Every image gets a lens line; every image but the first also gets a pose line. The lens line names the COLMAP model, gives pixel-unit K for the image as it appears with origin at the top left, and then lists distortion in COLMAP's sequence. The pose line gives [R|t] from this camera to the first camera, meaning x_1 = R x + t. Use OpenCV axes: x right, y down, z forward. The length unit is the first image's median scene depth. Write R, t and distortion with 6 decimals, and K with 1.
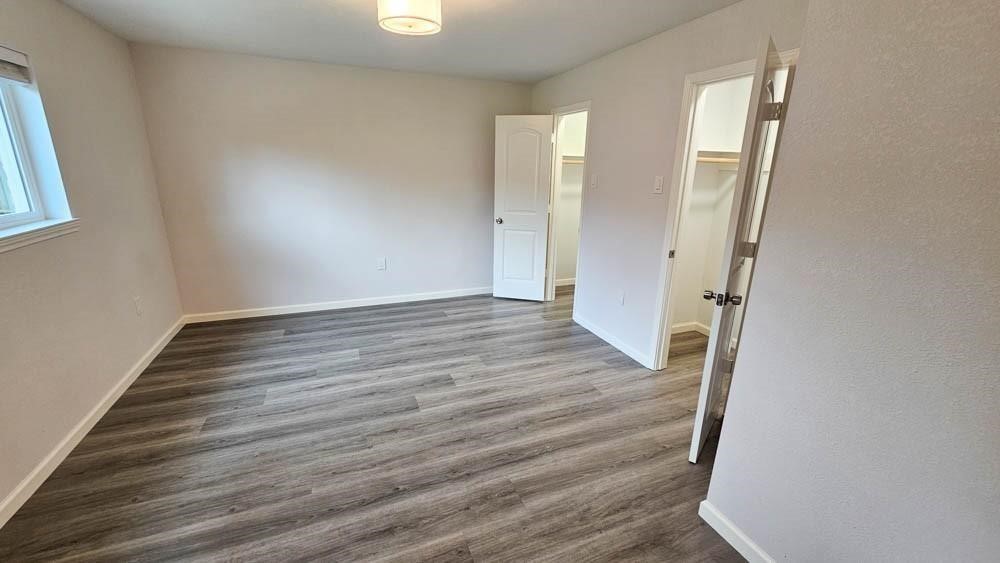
lens RADIAL K [[410.2, 0, 502.6], [0, 410.2, 279.1], [0, 0, 1]] dist [-0.001450, -0.000153]
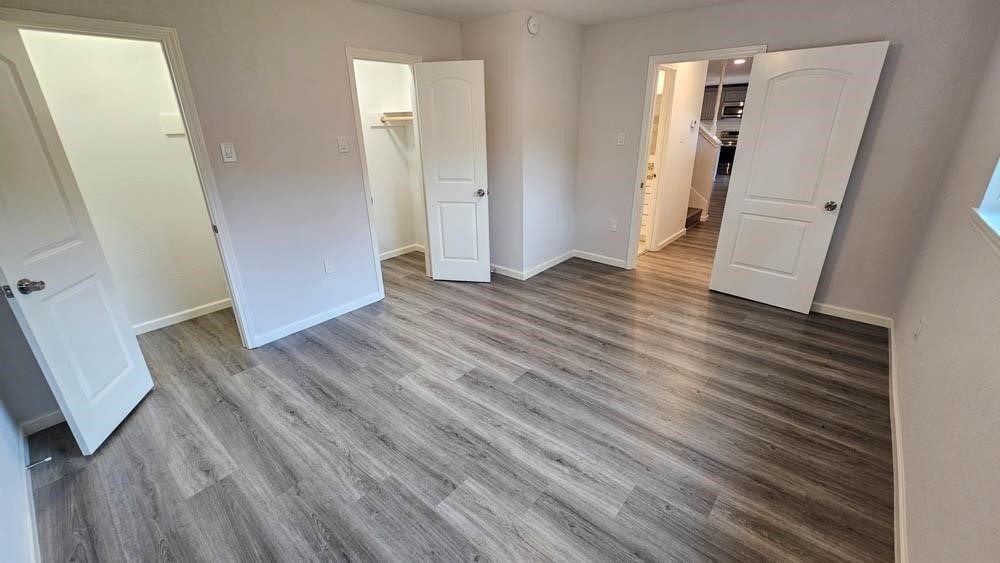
lens RADIAL K [[410.2, 0, 503.9], [0, 410.2, 281.0], [0, 0, 1]] dist [-0.001450, -0.000153]
pose [[-0.467635, -0.334199, 0.818309, -0.893062], [0.244726, 0.840630, 0.483167, -0.368796], [-0.849369, 0.426207, -0.311320, 1.201828]]
